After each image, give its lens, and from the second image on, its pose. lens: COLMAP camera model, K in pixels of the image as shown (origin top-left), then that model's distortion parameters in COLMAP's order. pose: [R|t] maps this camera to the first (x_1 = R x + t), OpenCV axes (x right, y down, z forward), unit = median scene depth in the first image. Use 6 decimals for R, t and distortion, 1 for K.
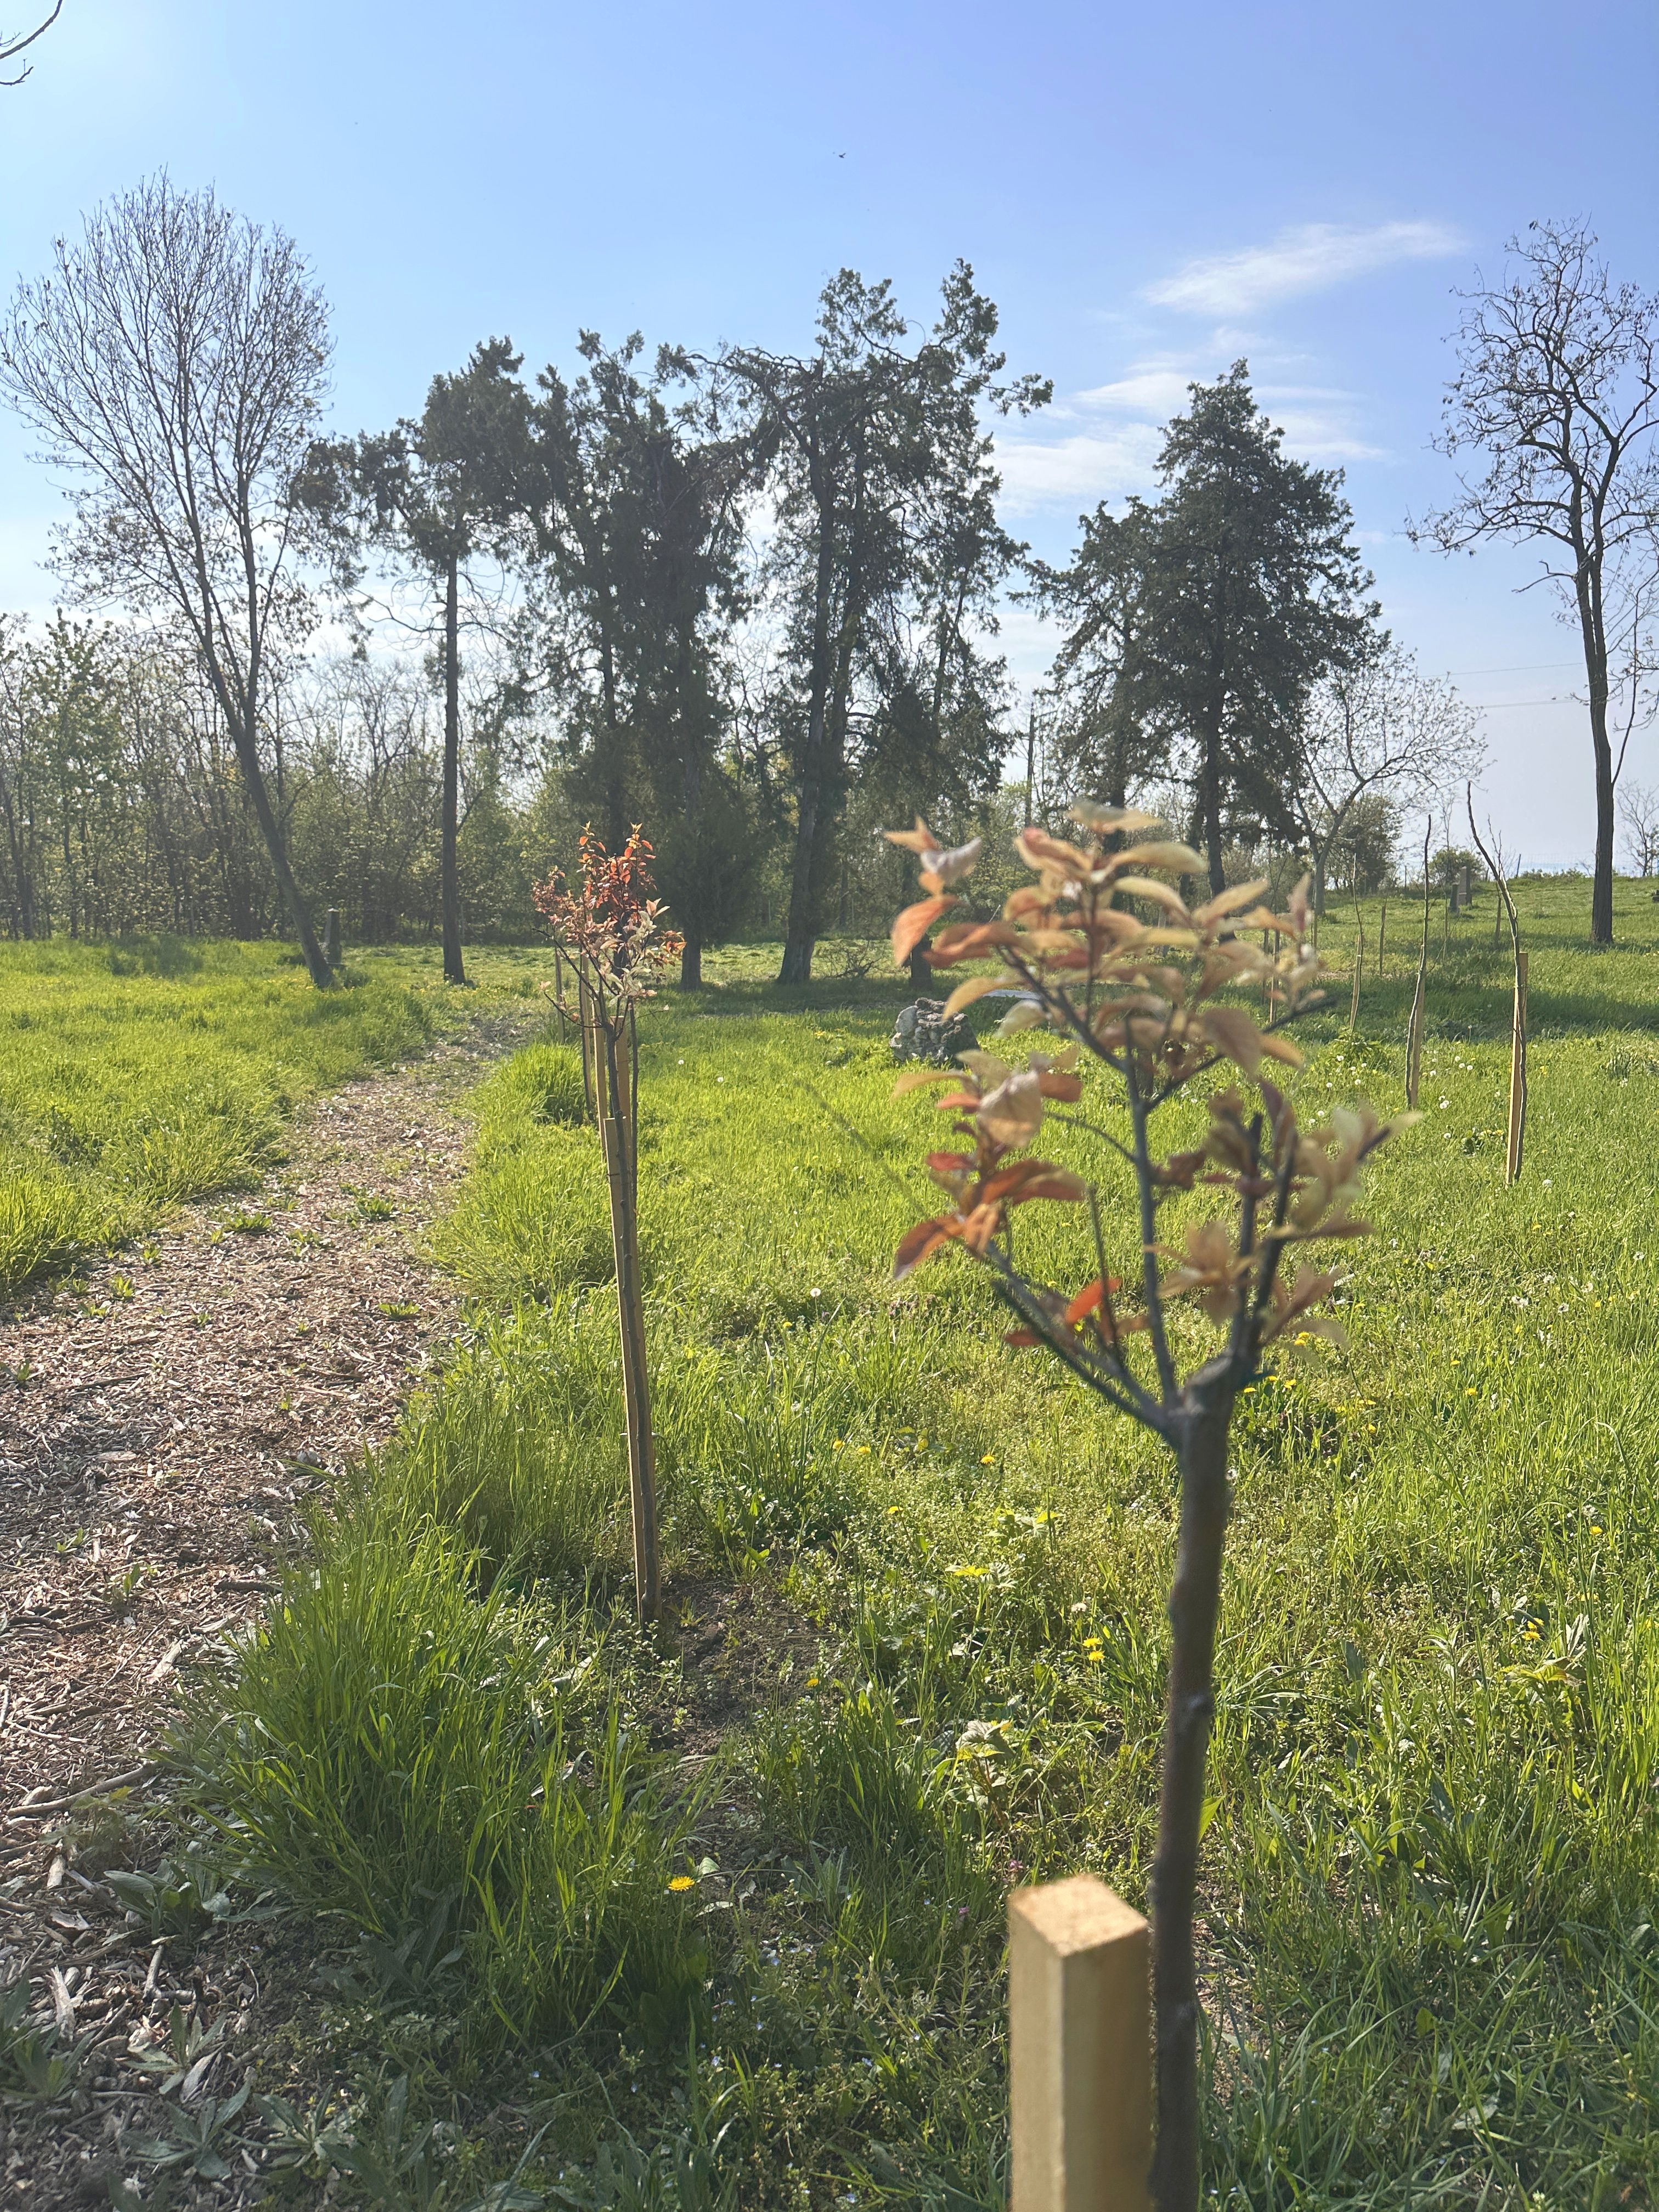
lens RADIAL K [[1605.6, 0, 837.1], [0, 1605.6, 1111.1], [0, 0, 1]] dist [0.037278, -0.001494]
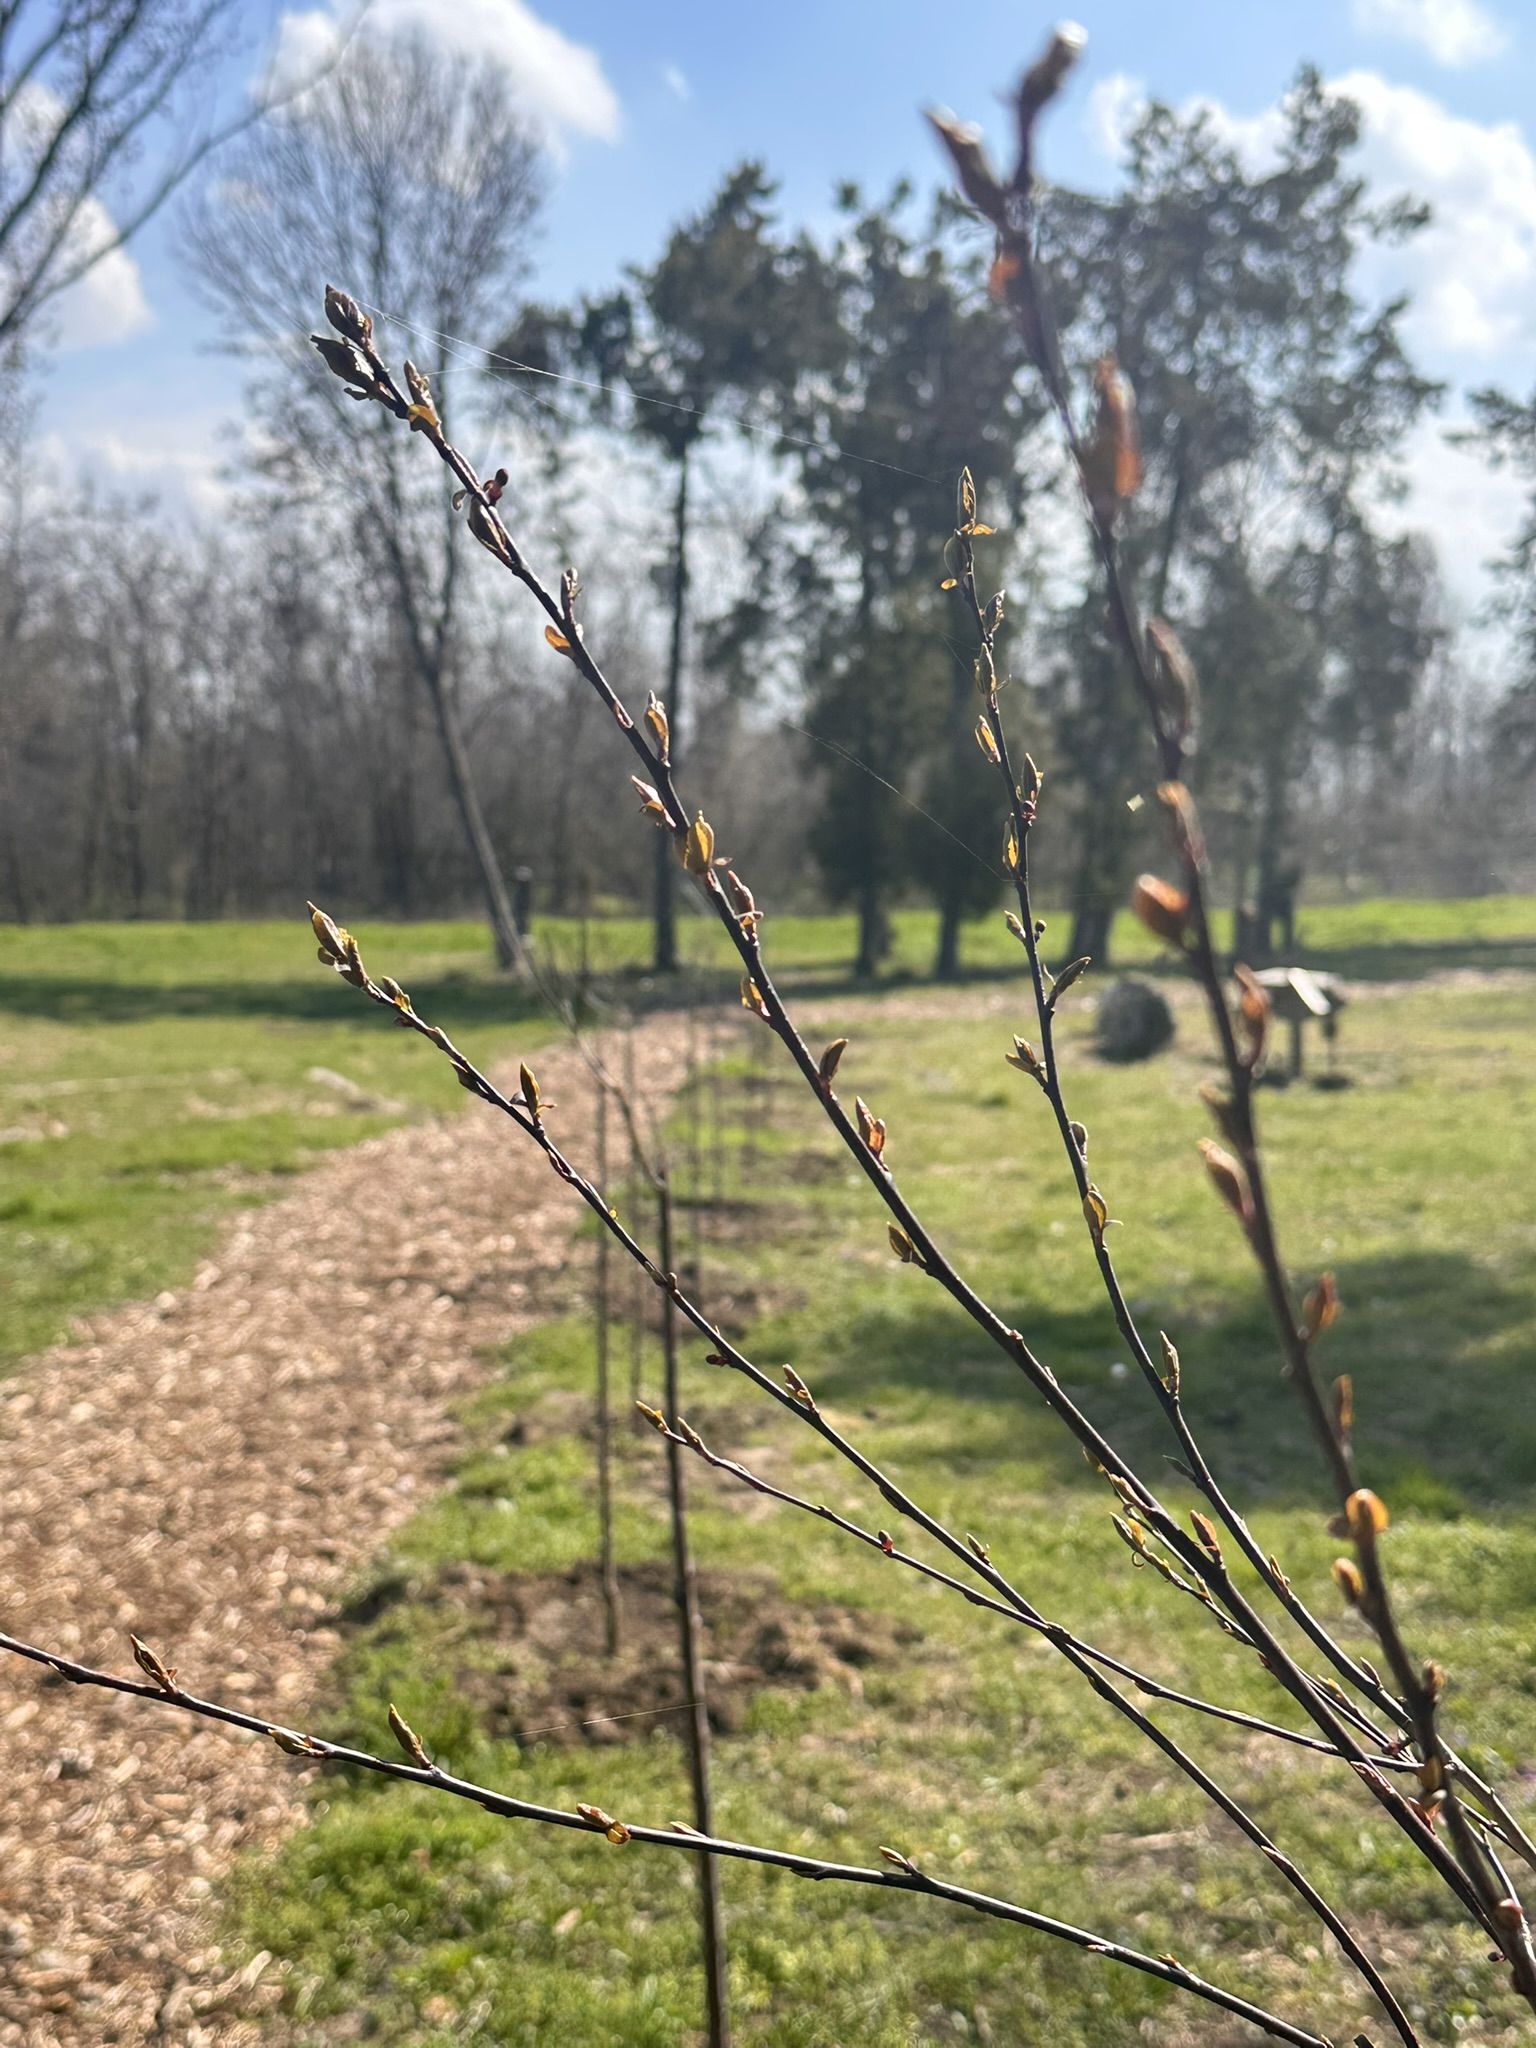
lens RADIAL K [[2644.6, 0, 760.2], [0, 2644.6, 1027.0], [0, 0, 1]] dist [0.050698, 0.000000]
pose [[0.979104, 0.011163, -0.203055, 0.068999], [-0.024592, 0.997664, -0.063732, 0.031170], [0.201869, 0.067394, 0.977091, -0.257679]]
